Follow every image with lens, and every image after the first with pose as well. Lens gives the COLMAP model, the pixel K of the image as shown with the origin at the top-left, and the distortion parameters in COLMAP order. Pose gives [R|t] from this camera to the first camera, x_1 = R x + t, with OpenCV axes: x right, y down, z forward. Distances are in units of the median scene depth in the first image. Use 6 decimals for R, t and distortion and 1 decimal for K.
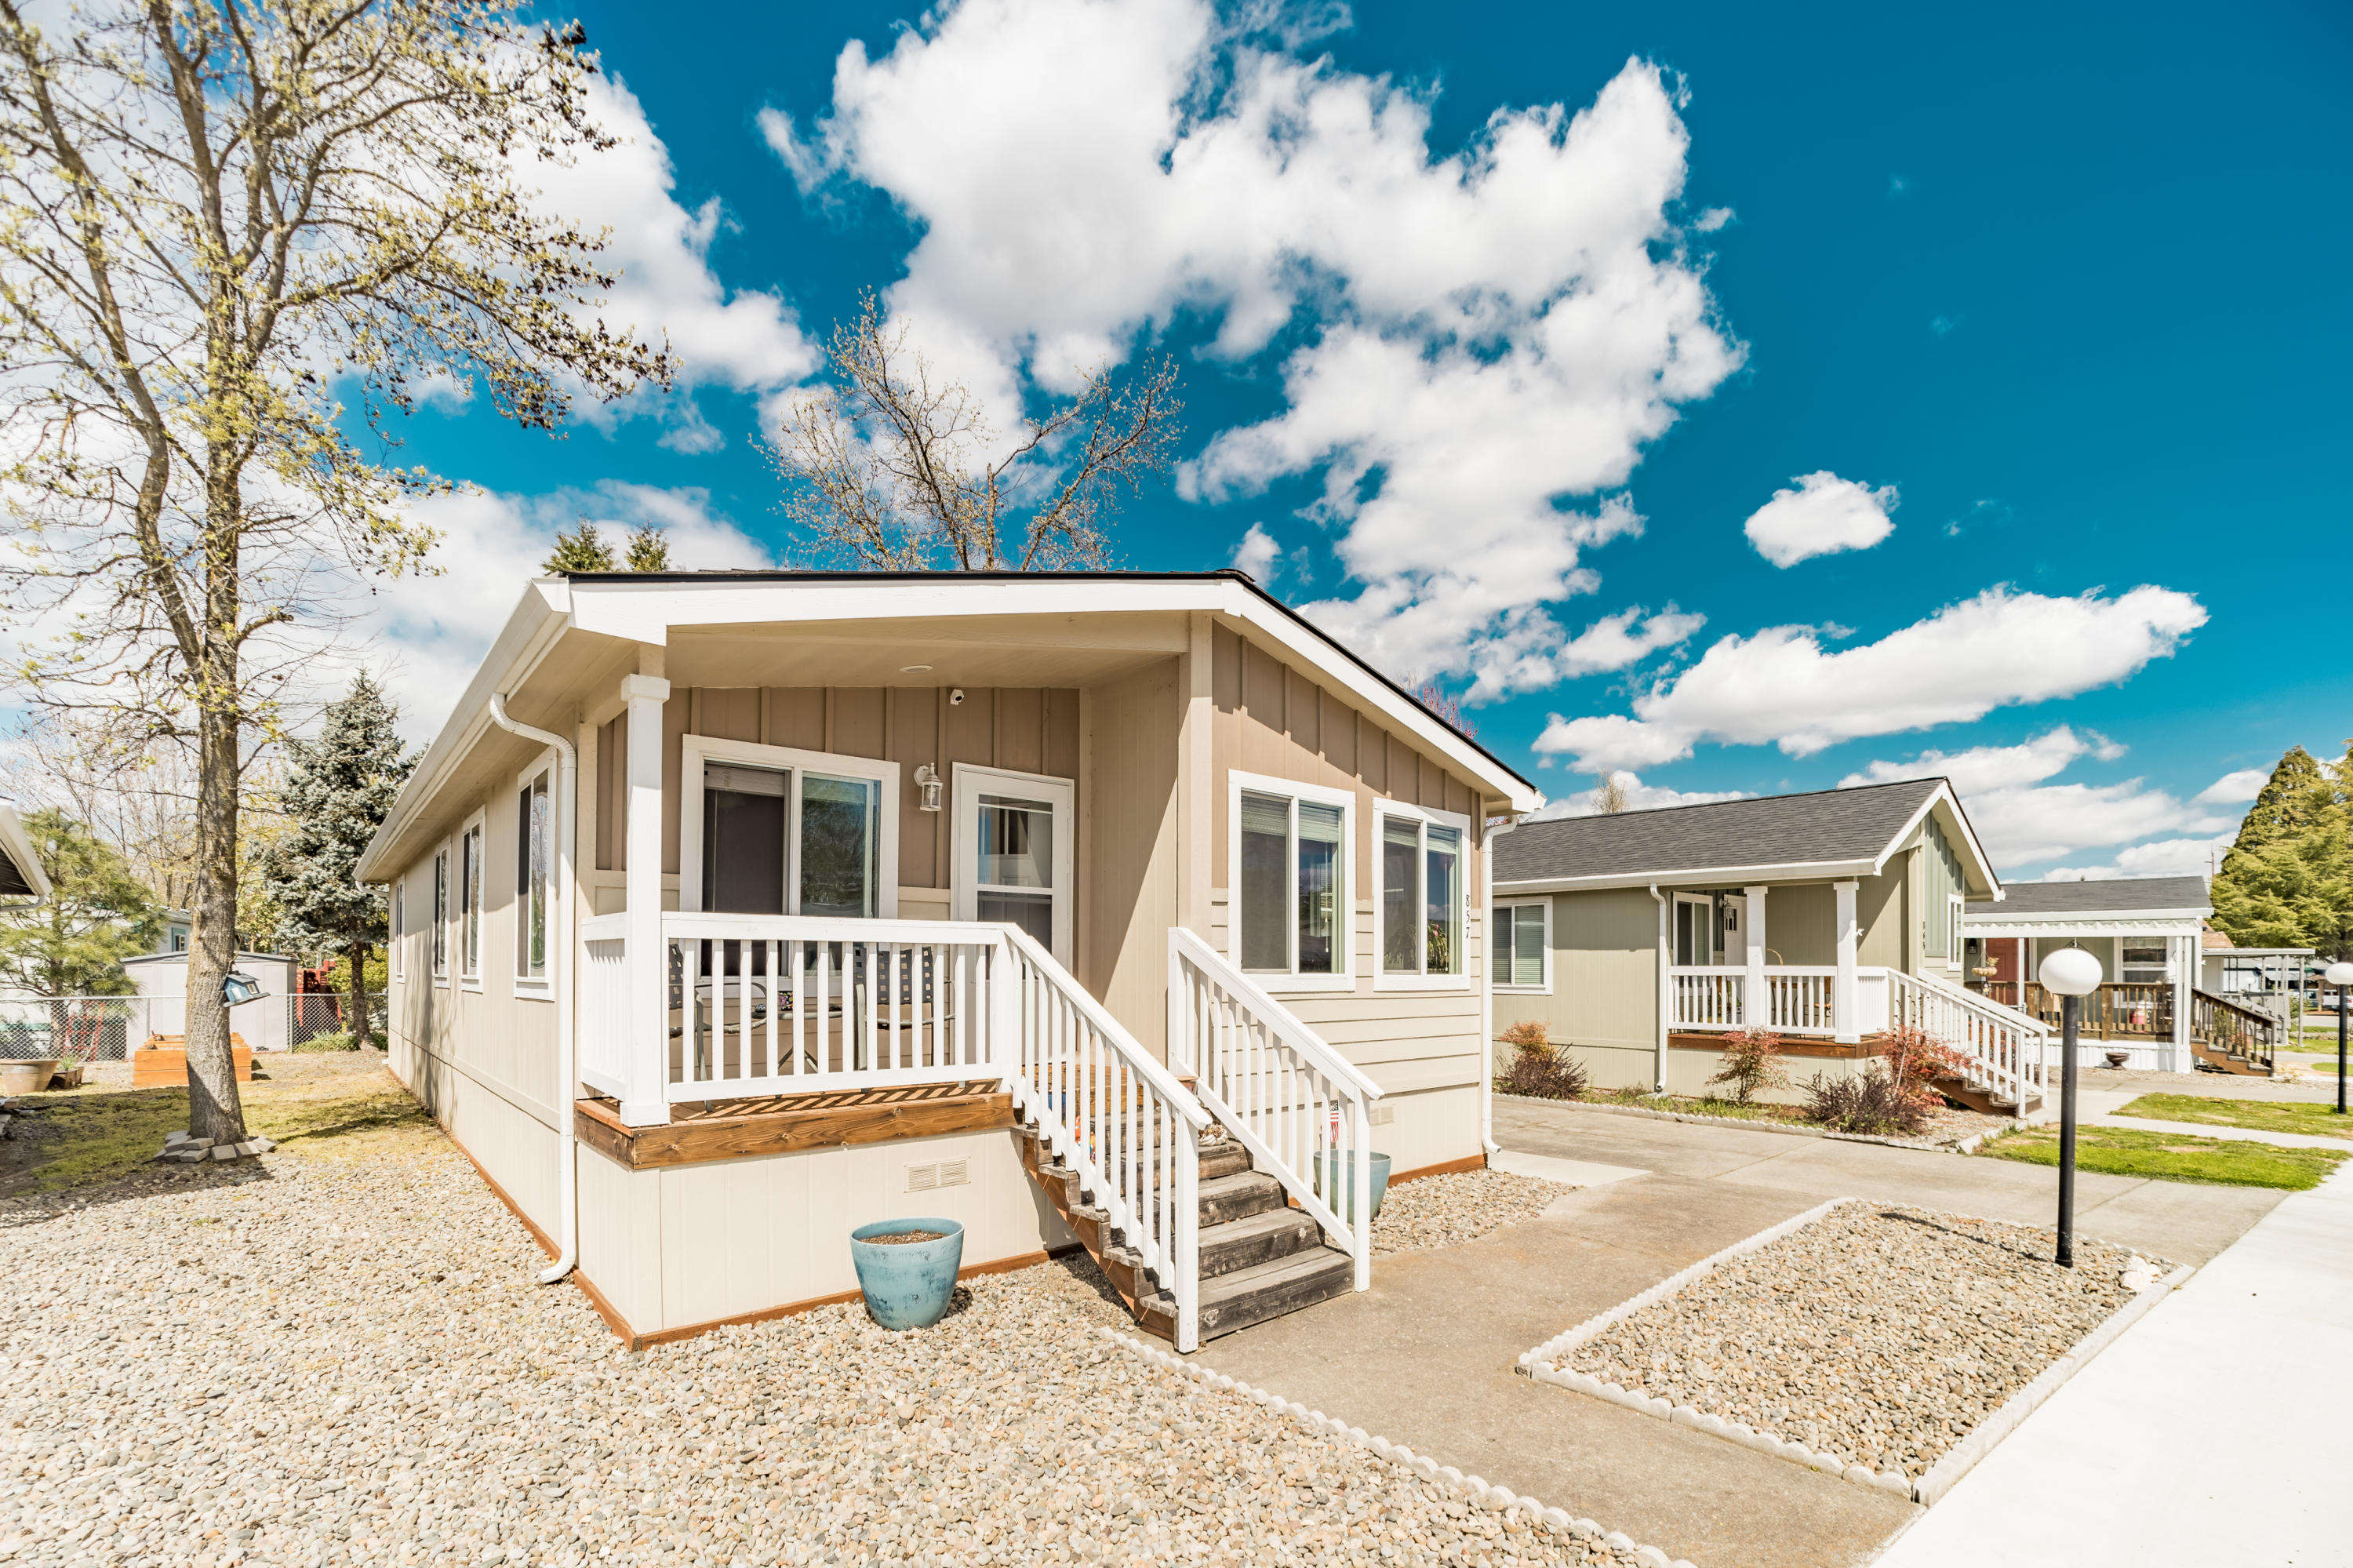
lens RADIAL K [[985.2, 0, 1223.6], [0, 985.2, 788.3], [0, 0, 1]] dist [-0.000293, 0.005630]
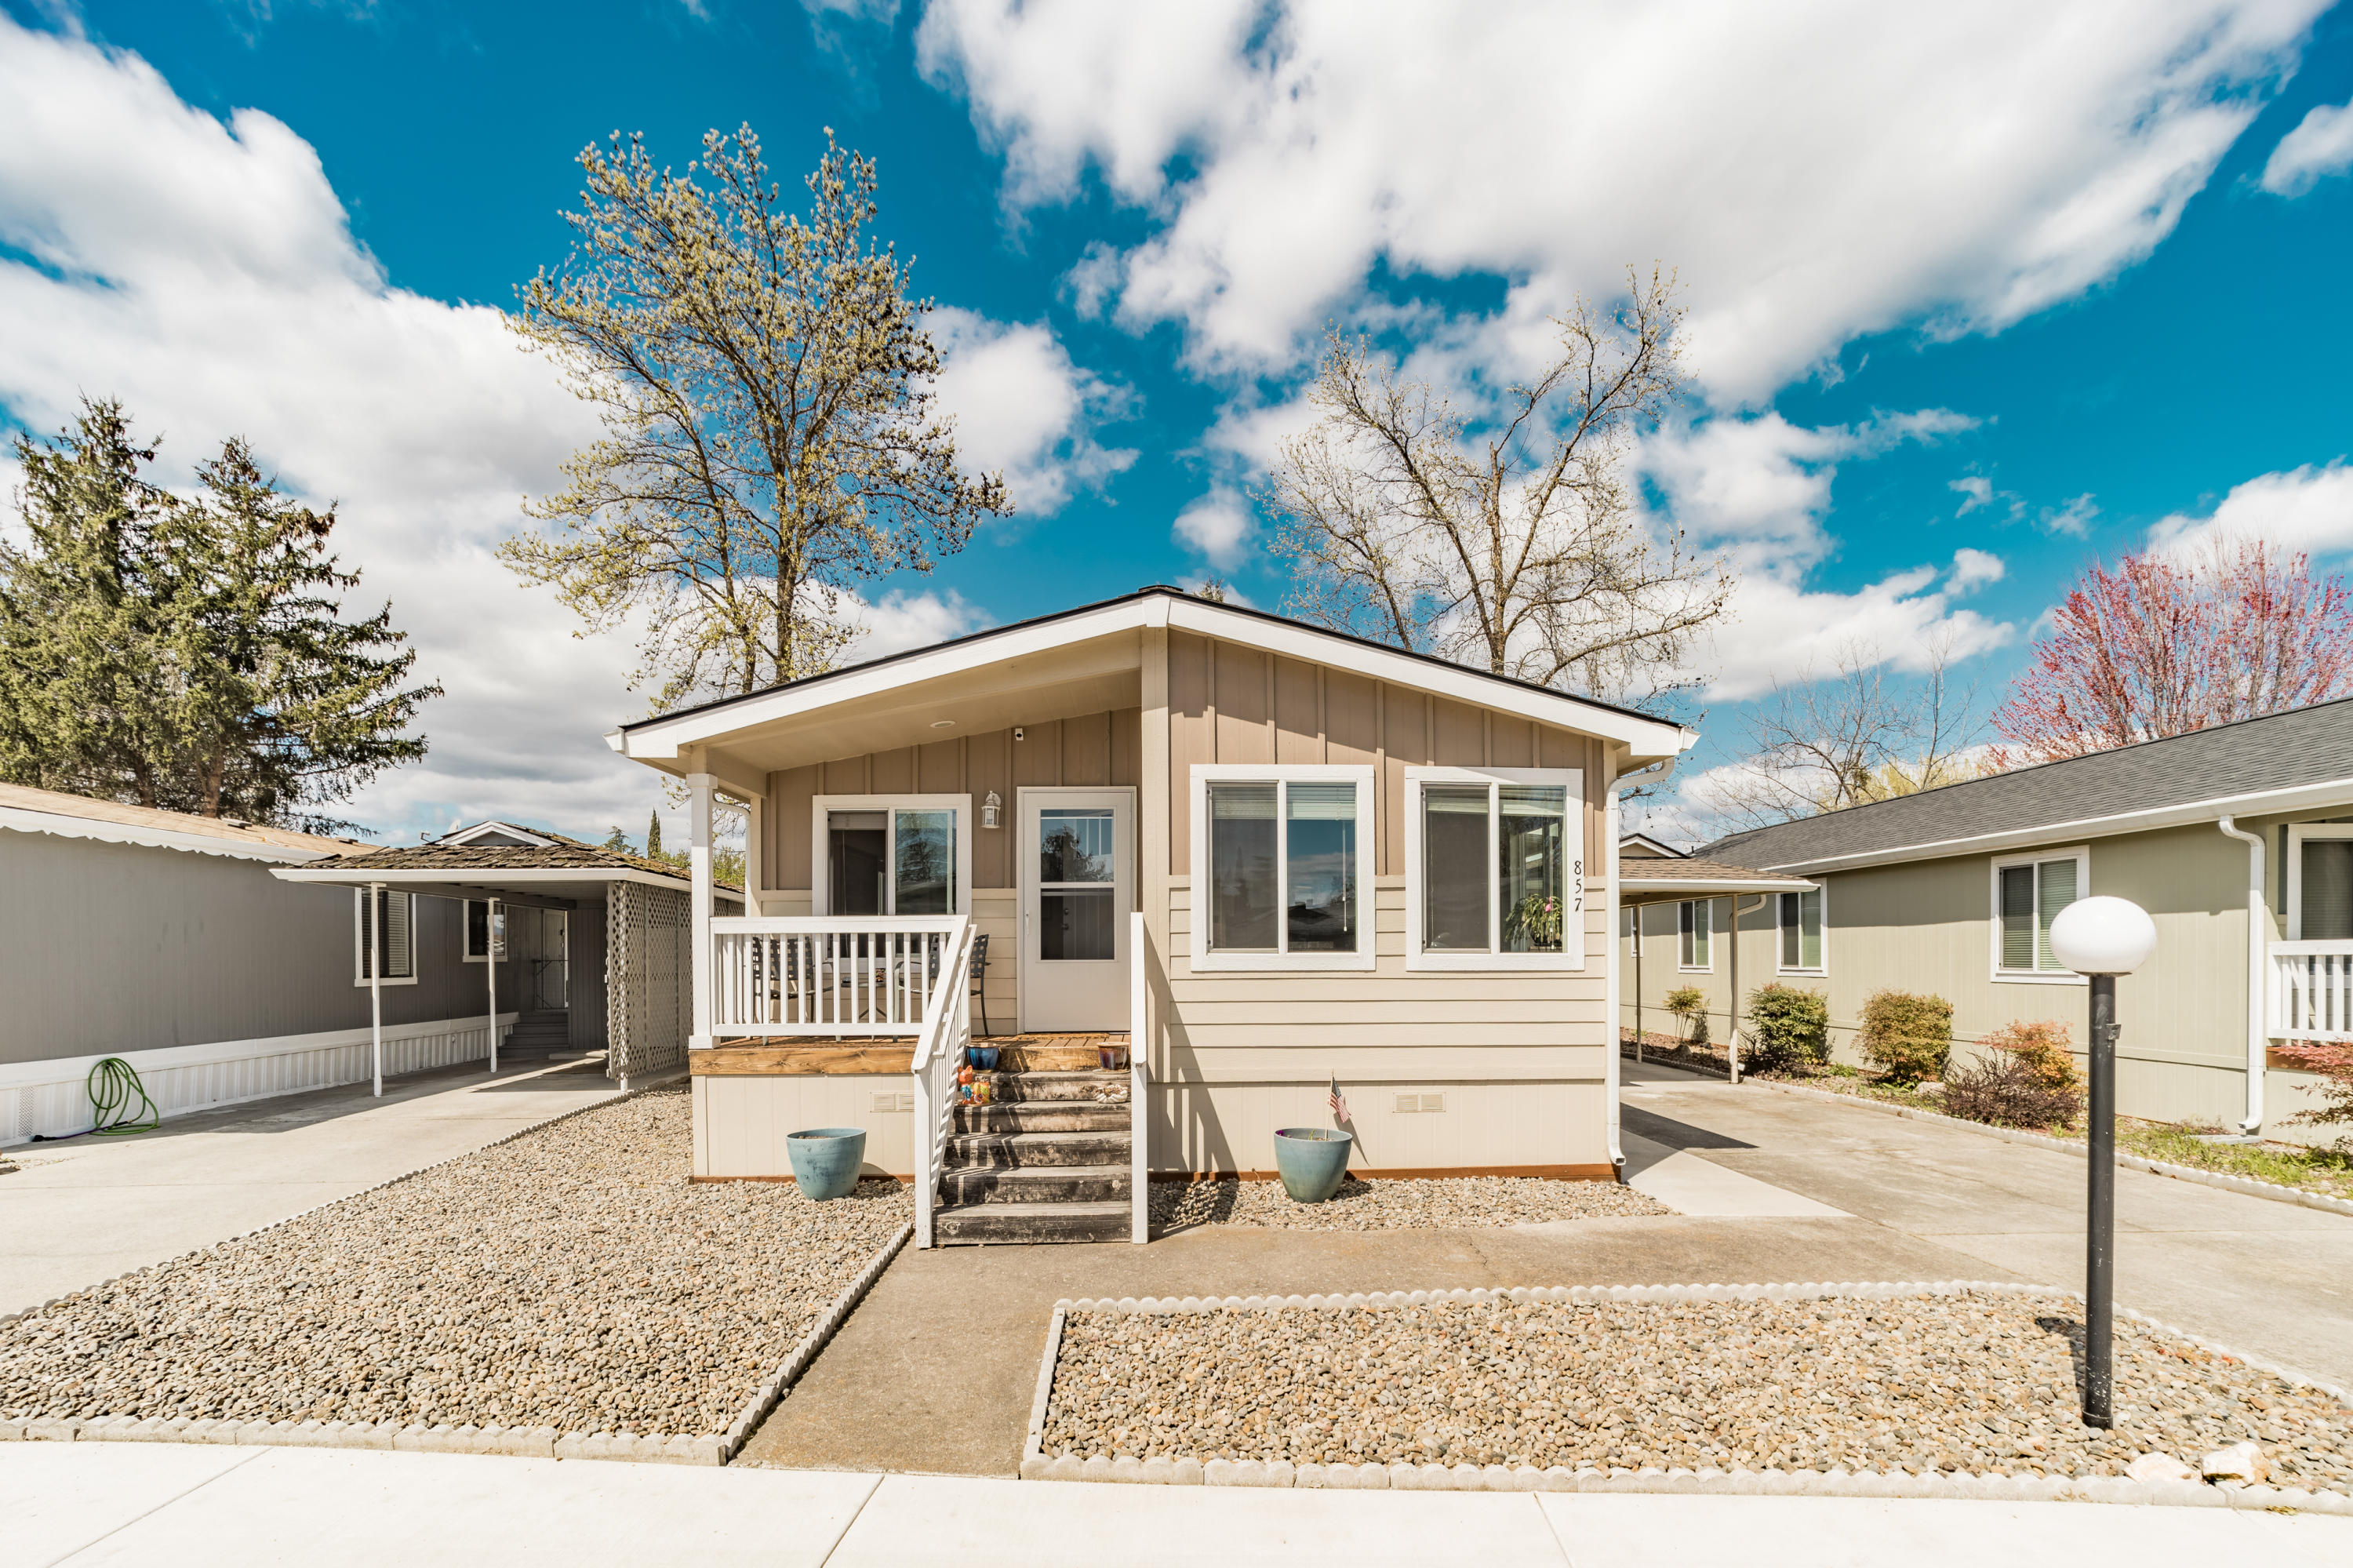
lens RADIAL K [[985.2, 0, 1223.6], [0, 985.2, 788.3], [0, 0, 1]] dist [-0.000293, 0.005630]
pose [[0.786230, -0.111930, -0.607712, 0.644192], [0.118490, 0.992517, -0.029506, 0.039784], [0.606467, -0.048809, 0.793609, 0.153495]]
